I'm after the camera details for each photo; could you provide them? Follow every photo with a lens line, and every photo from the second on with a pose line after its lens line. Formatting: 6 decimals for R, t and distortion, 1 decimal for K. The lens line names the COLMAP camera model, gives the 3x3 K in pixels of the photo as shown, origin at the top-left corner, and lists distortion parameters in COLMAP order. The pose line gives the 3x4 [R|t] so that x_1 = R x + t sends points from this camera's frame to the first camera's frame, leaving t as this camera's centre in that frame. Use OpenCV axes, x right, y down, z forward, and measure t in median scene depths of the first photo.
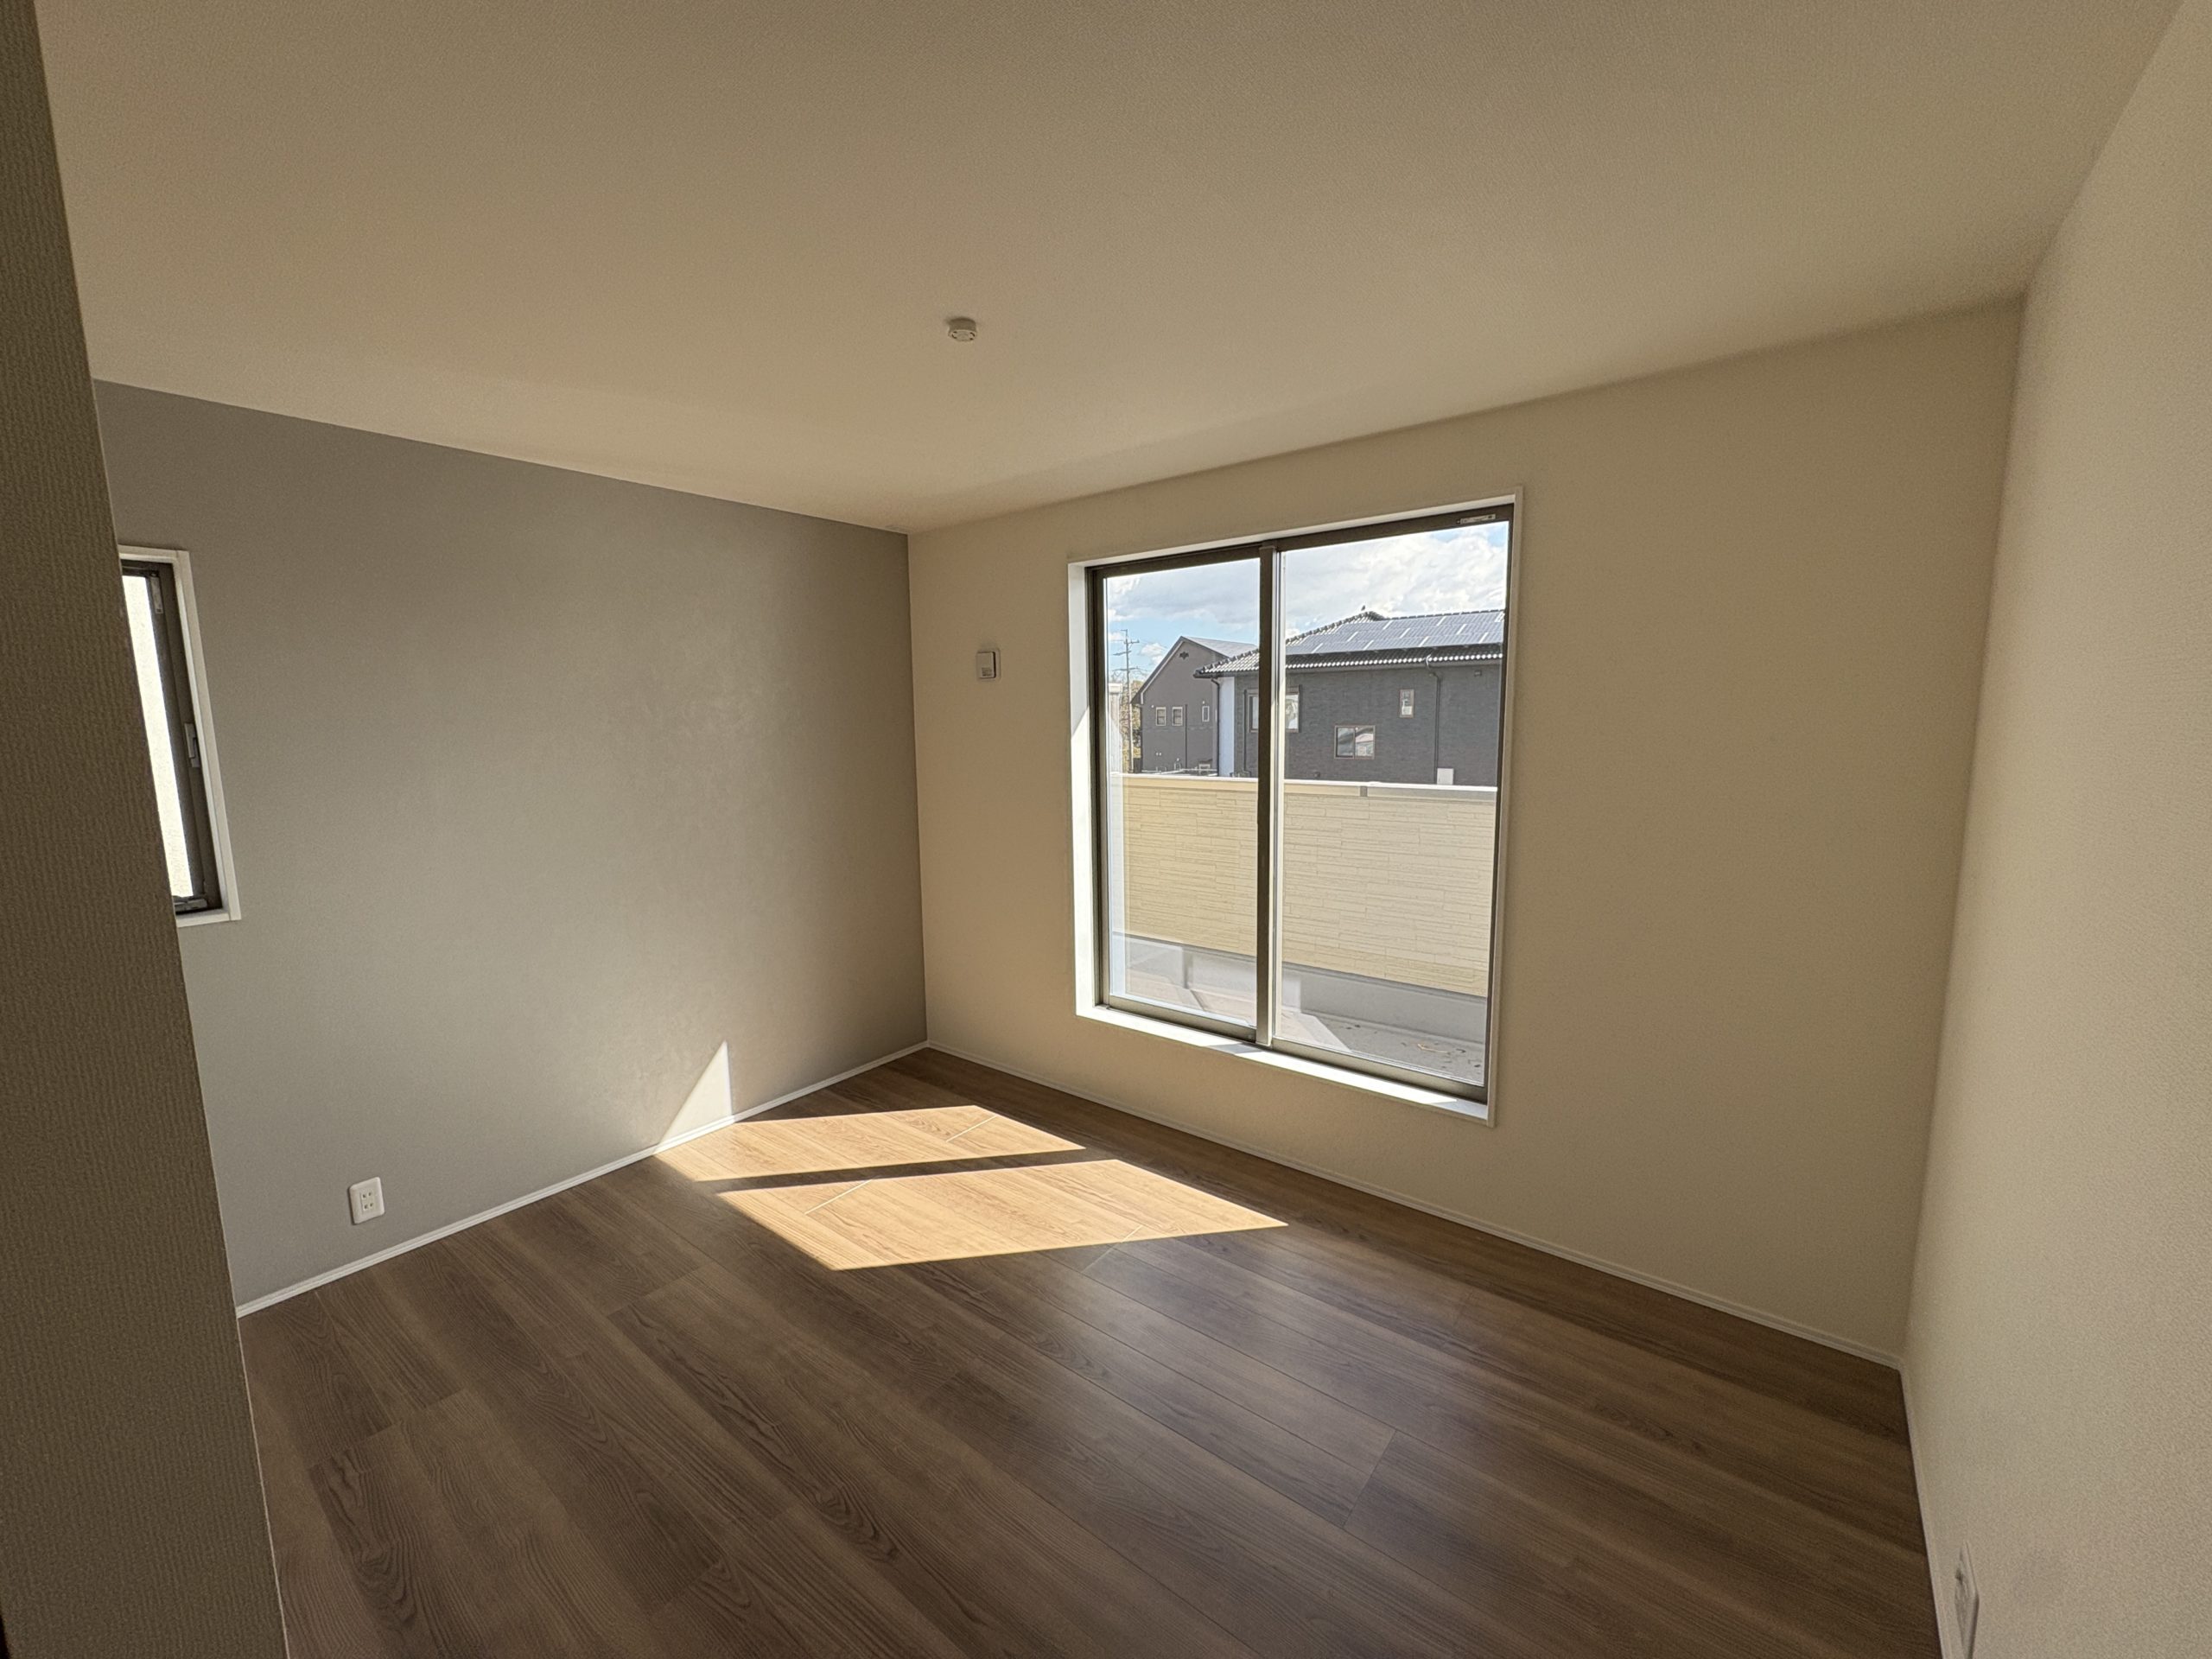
lens RADIAL K [[886.5, 0, 1089.1], [0, 886.5, 845.0], [0, 0, 1]] dist [0.018493, -0.000992]
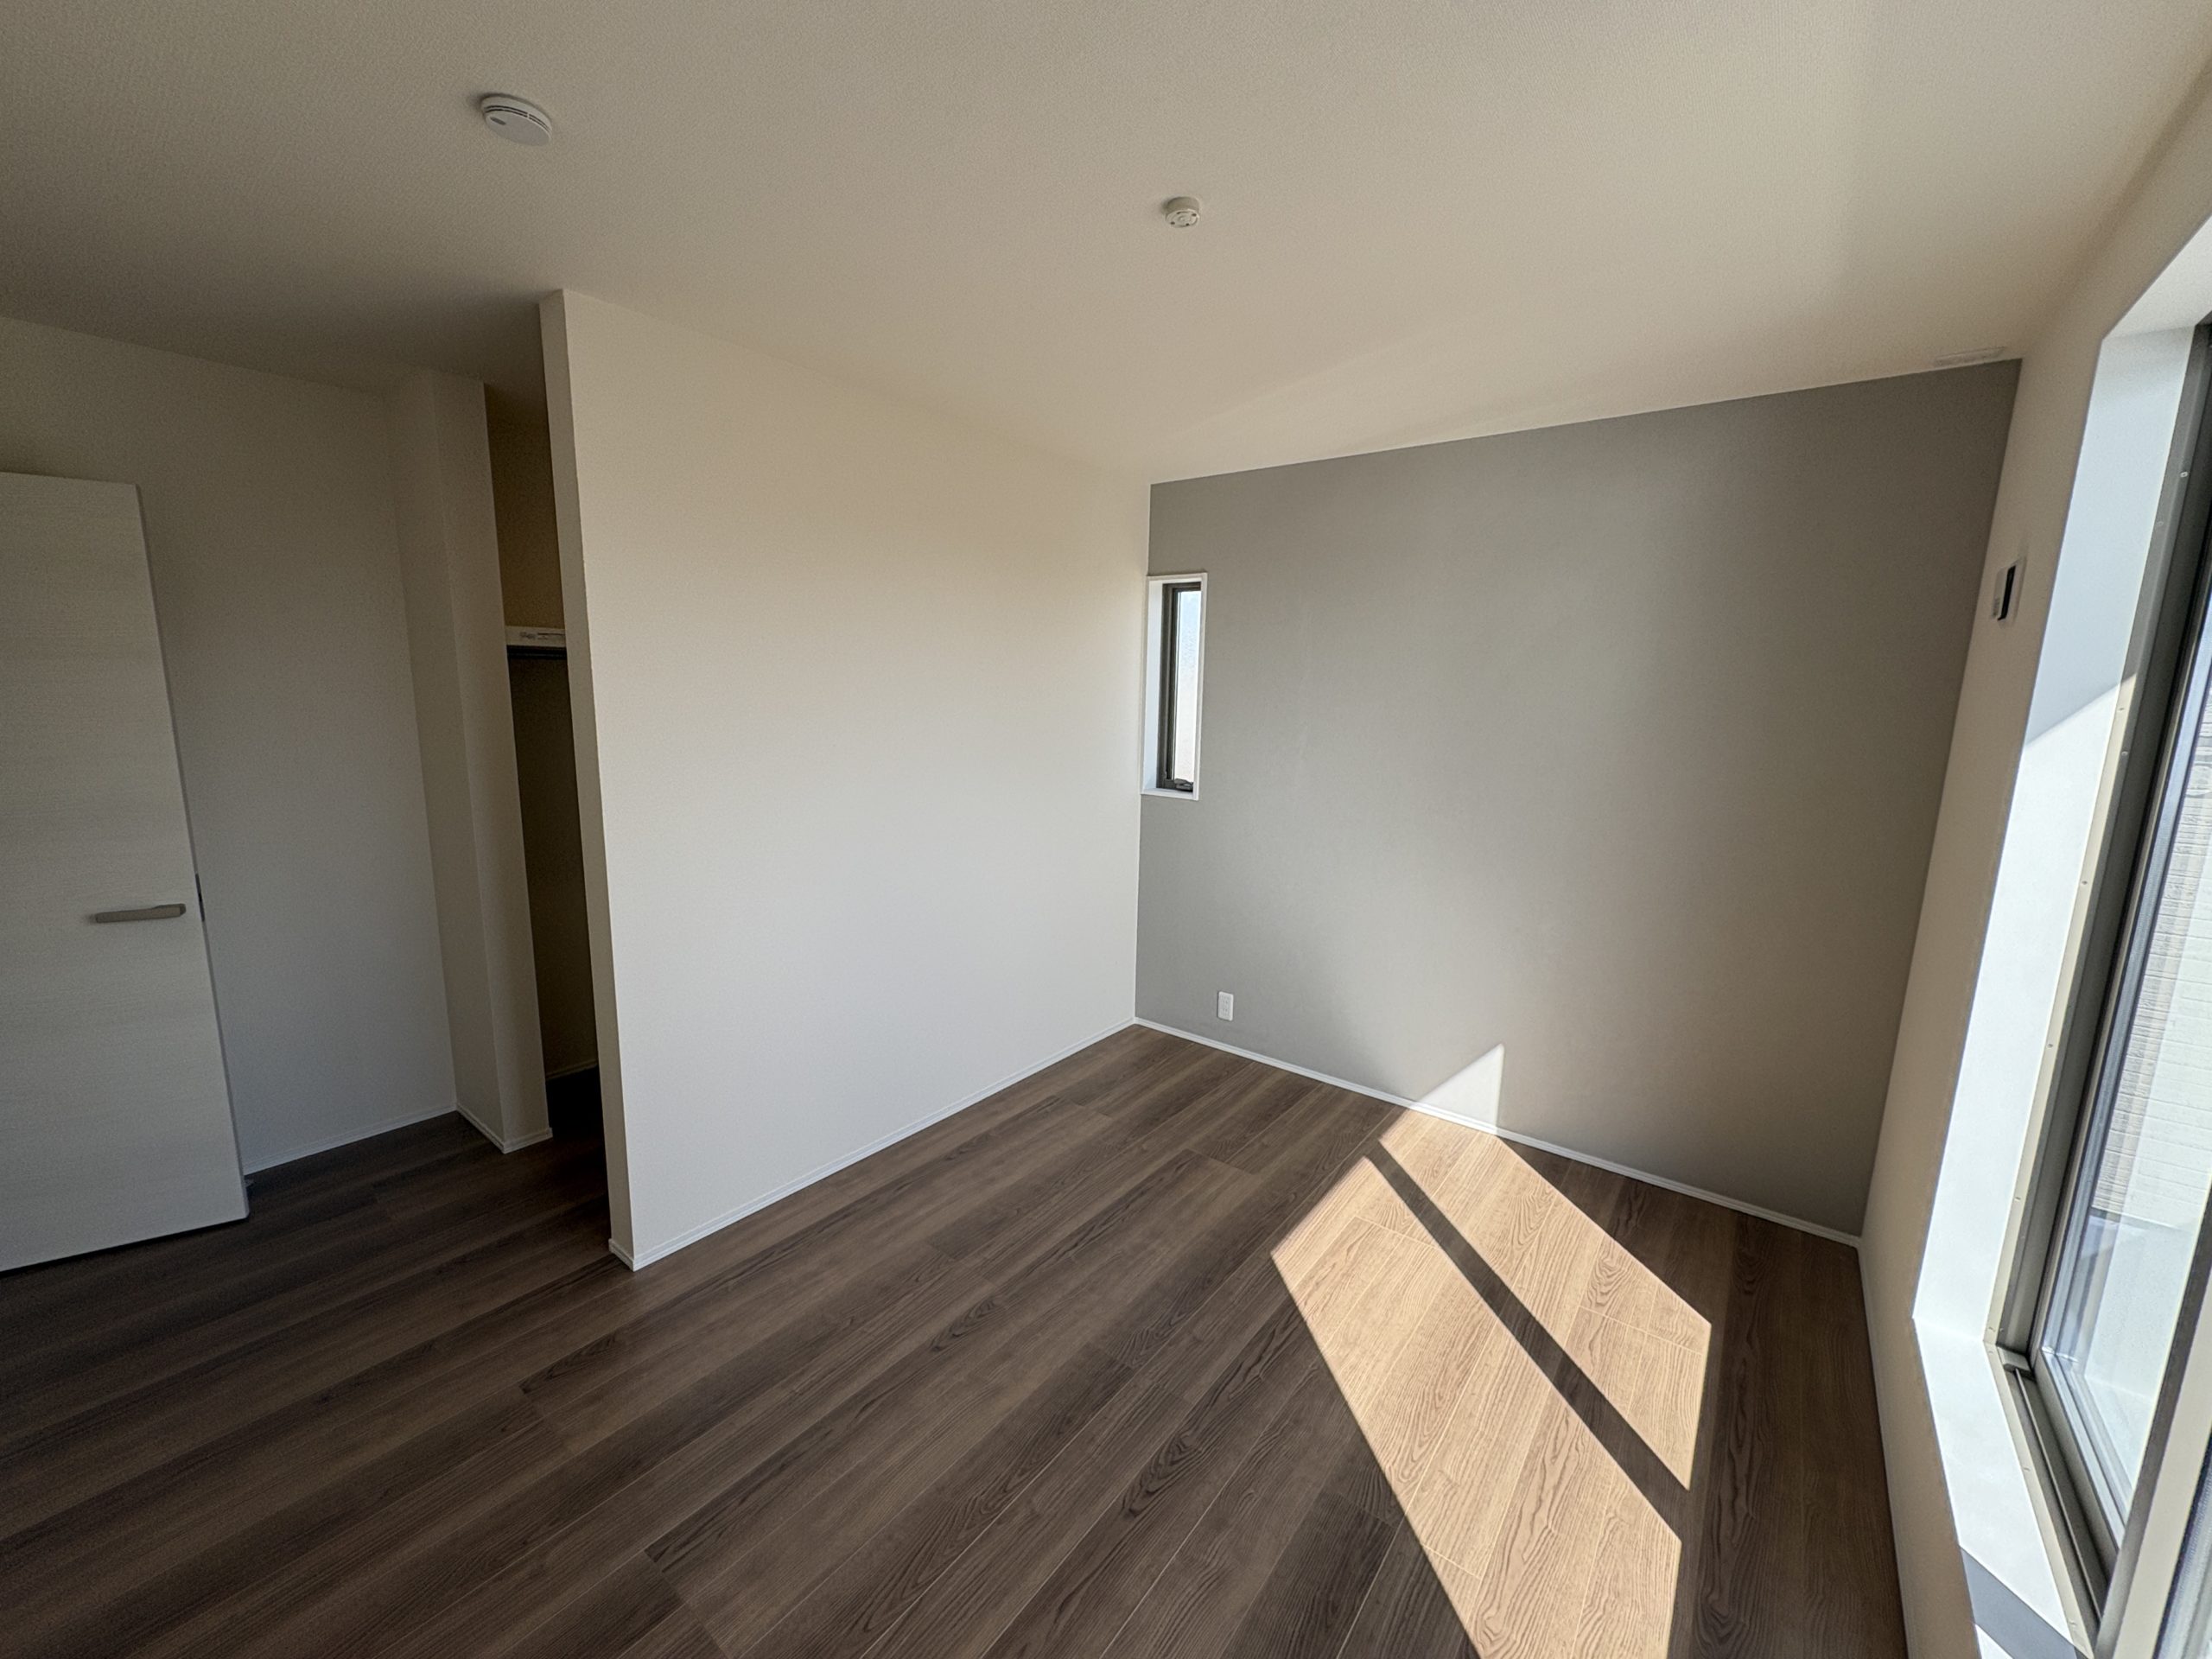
lens RADIAL K [[886.5, 0, 1084.2], [0, 886.5, 830.5], [0, 0, 1]] dist [0.018493, -0.000992]
pose [[0.001910, 0.181688, -0.983354, 0.505133], [-0.165821, 0.969800, 0.178862, -0.089438], [0.986154, 0.162719, 0.031981, 0.617966]]
